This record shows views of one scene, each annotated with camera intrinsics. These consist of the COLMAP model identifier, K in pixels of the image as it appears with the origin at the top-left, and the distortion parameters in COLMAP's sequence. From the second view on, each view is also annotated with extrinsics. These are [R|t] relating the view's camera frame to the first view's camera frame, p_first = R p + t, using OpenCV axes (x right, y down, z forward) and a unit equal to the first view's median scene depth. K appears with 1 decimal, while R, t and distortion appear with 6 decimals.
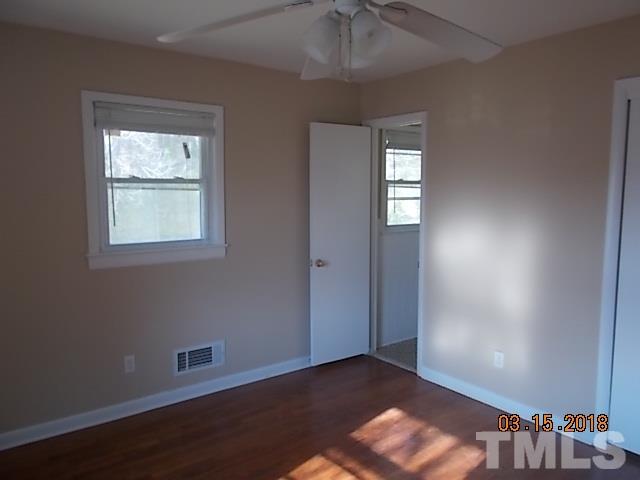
lens RADIAL K [[473.5, 0, 320.0], [0, 473.5, 240.0], [0, 0, 1]] dist [0.001488, 0.001031]
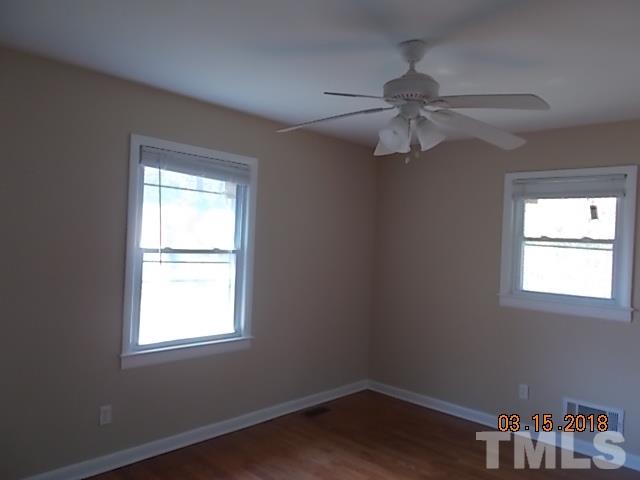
lens RADIAL K [[473.5, 0, 320.0], [0, 473.5, 240.0], [0, 0, 1]] dist [0.001488, 0.001031]
pose [[0.194210, 0.013301, -0.980870, 0.644933], [-0.143317, 0.989564, -0.014958, -0.024018], [0.970434, 0.143480, 0.194090, 0.209117]]
